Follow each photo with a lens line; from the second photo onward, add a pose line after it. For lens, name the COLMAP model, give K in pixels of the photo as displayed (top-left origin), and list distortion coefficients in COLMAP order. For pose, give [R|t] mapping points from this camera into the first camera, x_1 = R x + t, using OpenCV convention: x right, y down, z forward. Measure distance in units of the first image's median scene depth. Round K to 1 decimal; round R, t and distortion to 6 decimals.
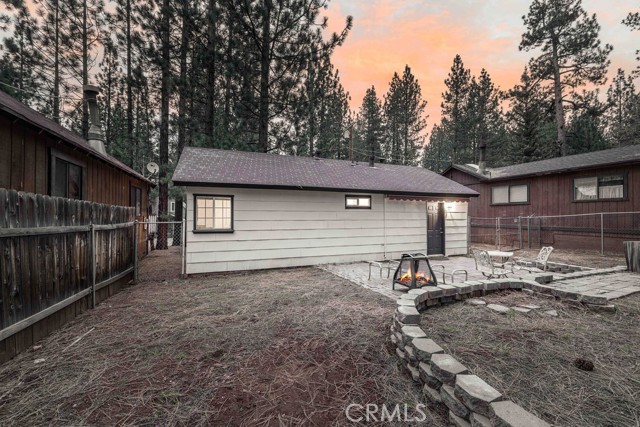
lens RADIAL K [[272.5, 0, 320.0], [0, 272.5, 213.5], [0, 0, 1]] dist [0.001083, 0.000039]
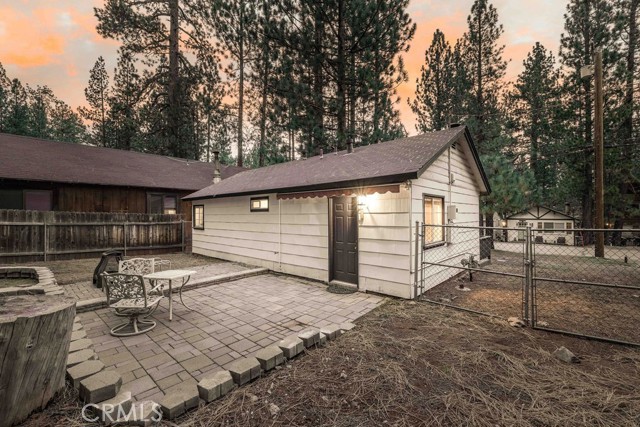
lens RADIAL K [[272.5, 0, 320.0], [0, 272.5, 213.5], [0, 0, 1]] dist [0.001083, 0.000039]
pose [[0.428478, -0.014378, -0.903438, 1.062142], [0.004874, 0.999896, -0.013601, 0.004091], [0.903539, 0.001424, 0.428503, 0.763332]]
